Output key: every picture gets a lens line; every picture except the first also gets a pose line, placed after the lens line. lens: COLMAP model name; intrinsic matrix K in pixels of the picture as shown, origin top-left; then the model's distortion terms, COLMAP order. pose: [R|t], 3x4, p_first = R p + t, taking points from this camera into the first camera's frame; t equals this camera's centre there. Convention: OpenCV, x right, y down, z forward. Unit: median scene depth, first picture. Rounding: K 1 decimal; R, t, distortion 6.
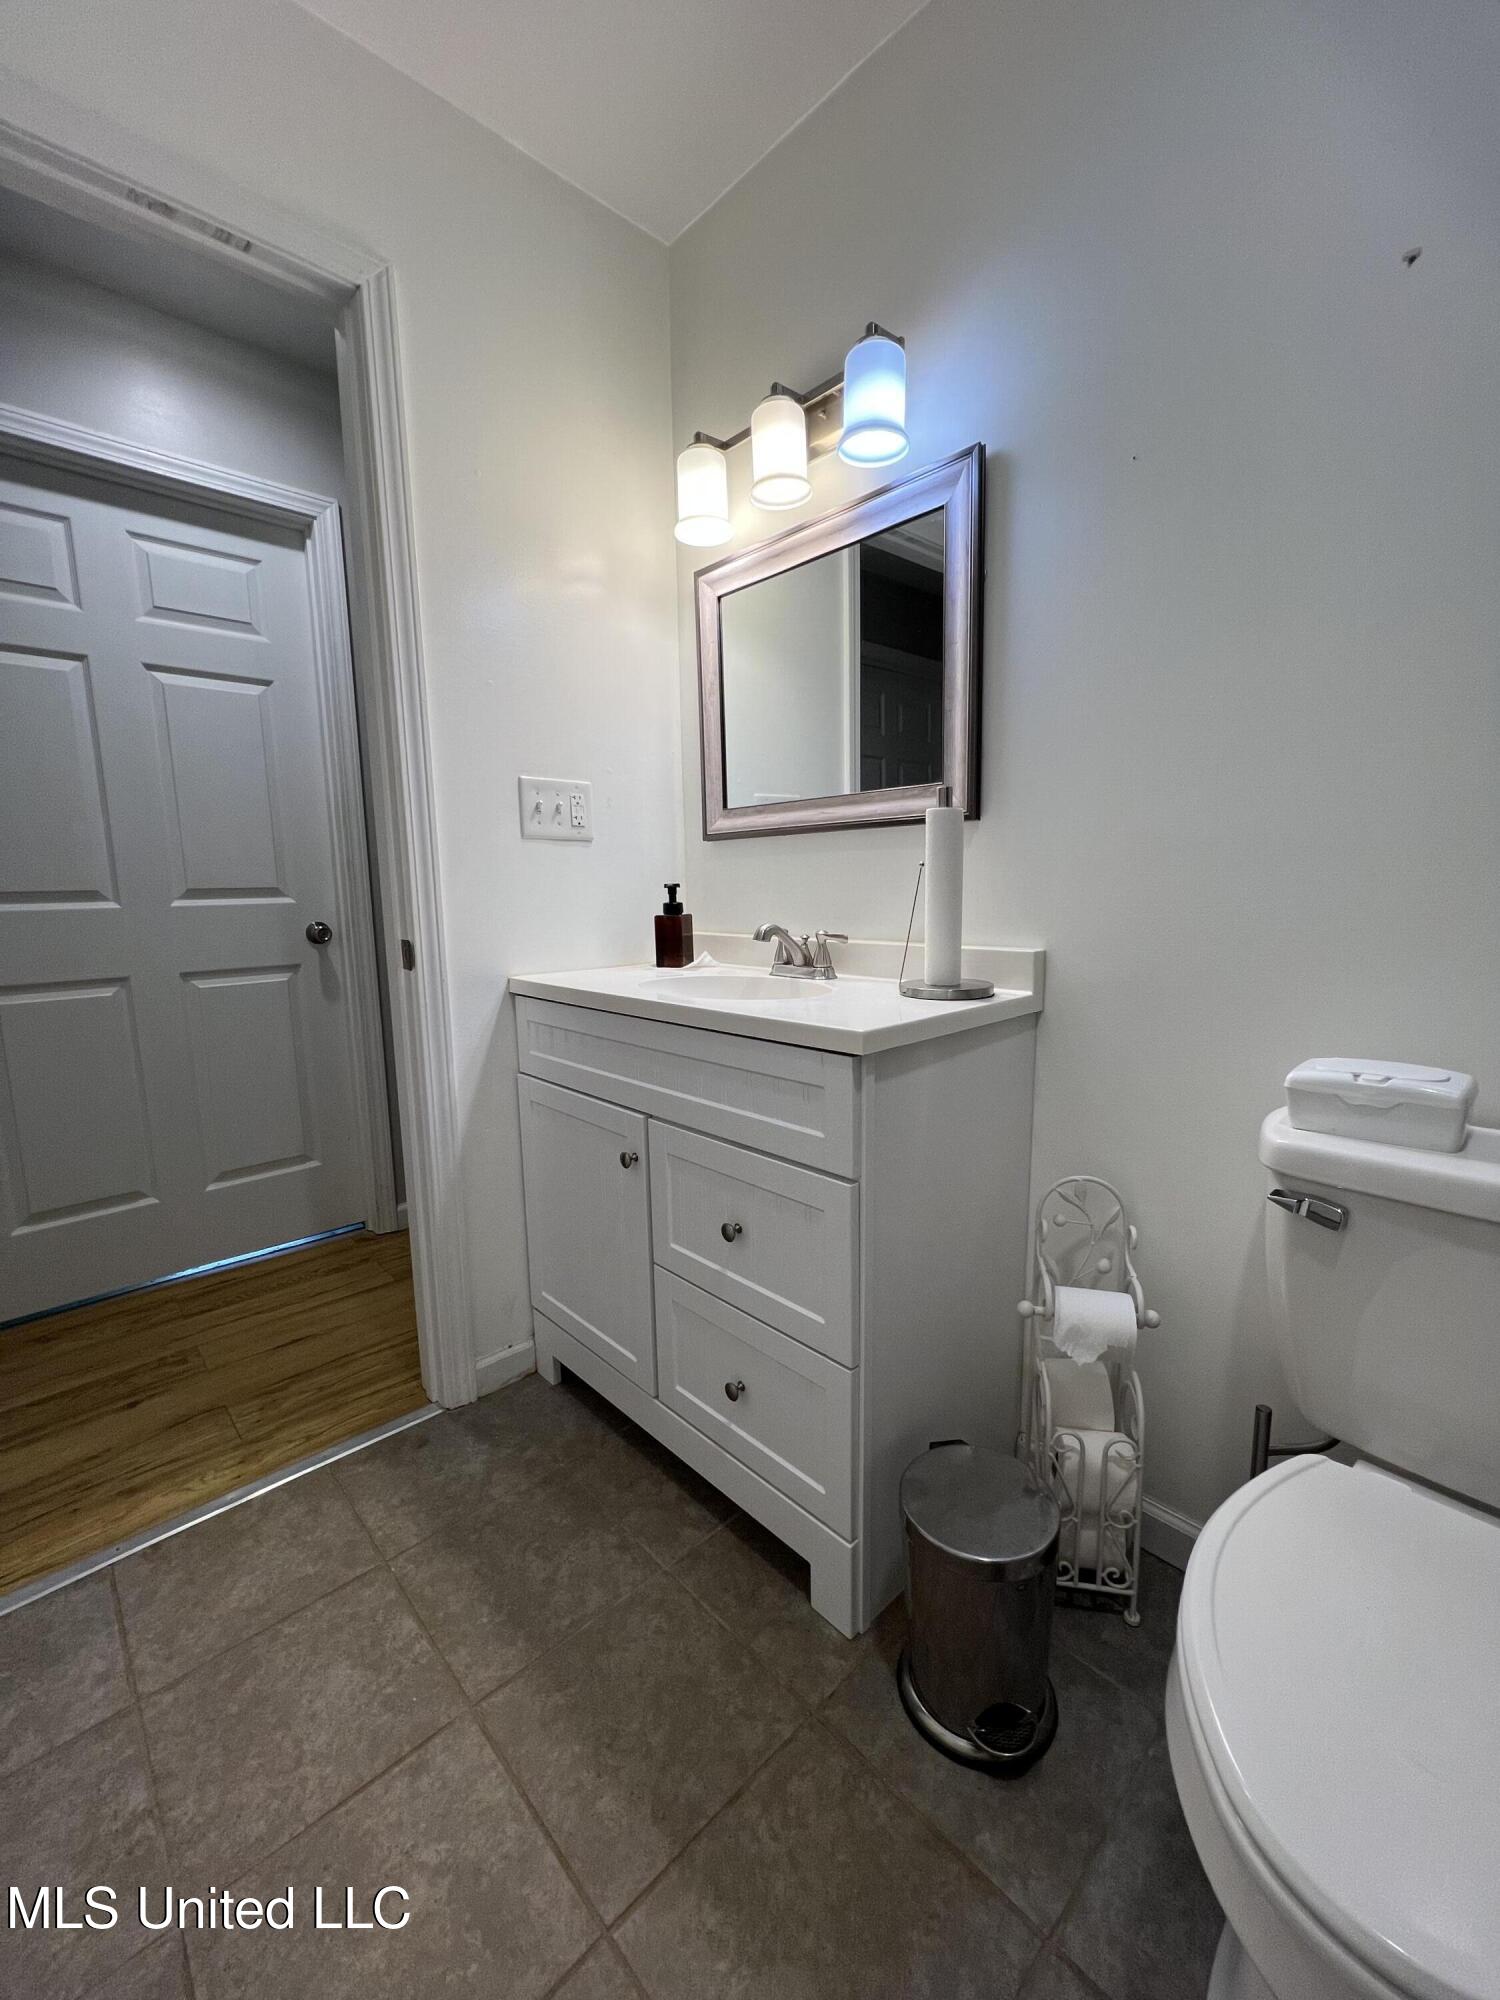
lens RADIAL K [[807.0, 0, 750.0], [0, 807.0, 1000.0], [0, 0, 1]] dist [0.002488, 0.000154]
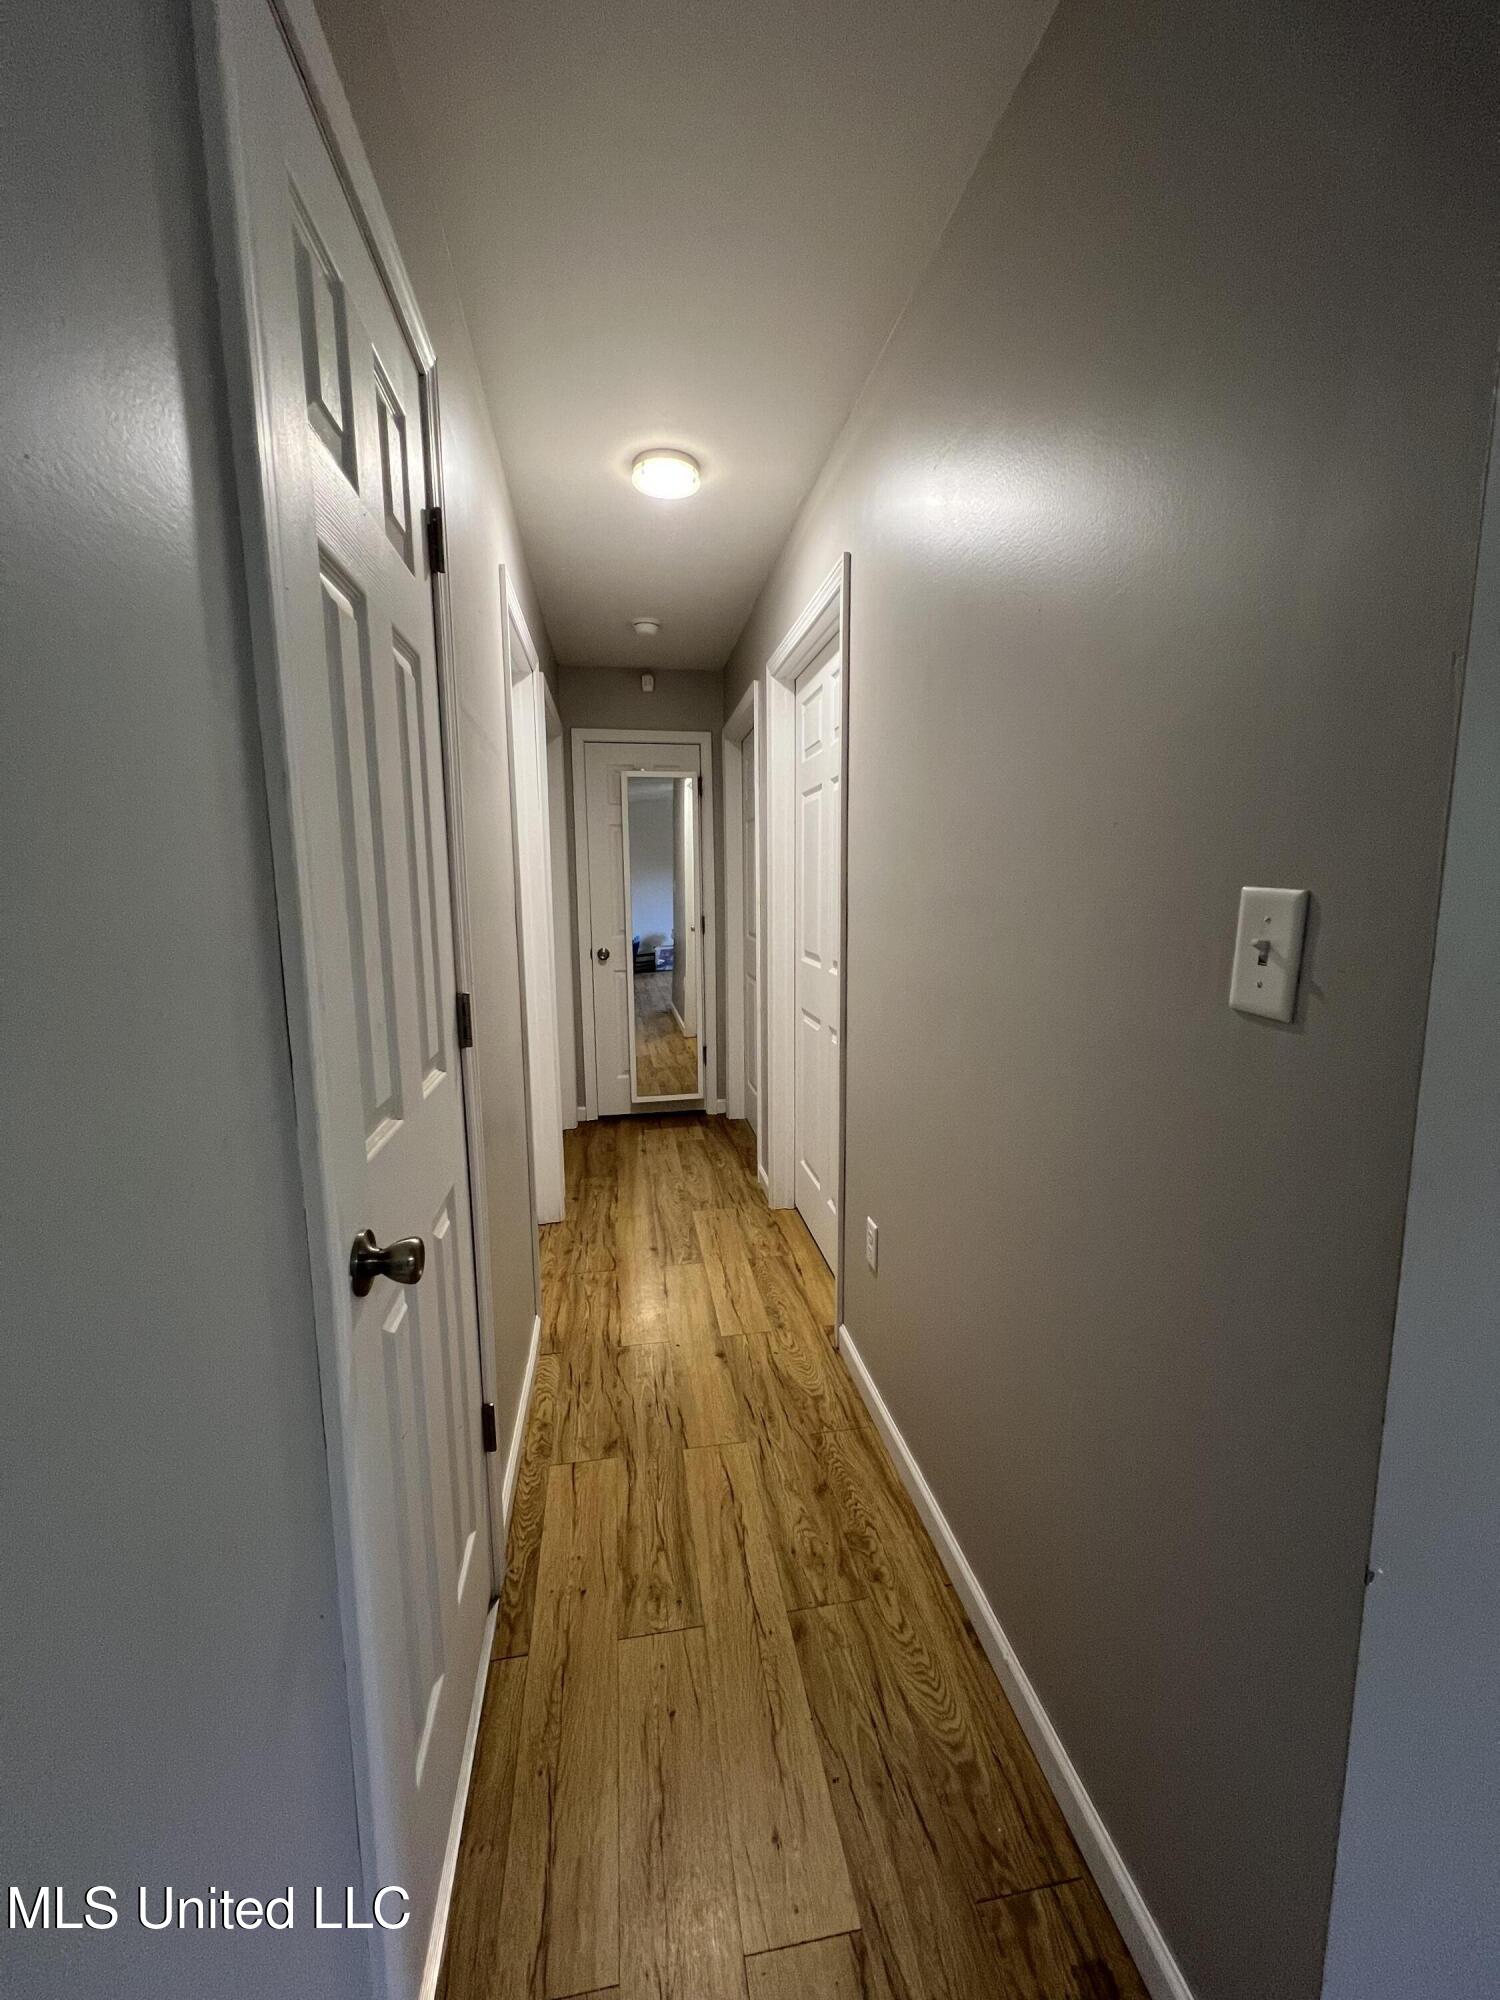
lens RADIAL K [[799.5, 0, 755.1], [0, 799.5, 1006.6], [0, 0, 1]] dist [-0.000519, 0.000070]
pose [[-0.556982, 0.141224, -0.818429, 0.406911], [-0.105857, 0.965328, 0.238613, -0.396448], [0.823751, 0.219539, -0.522721, 1.793694]]
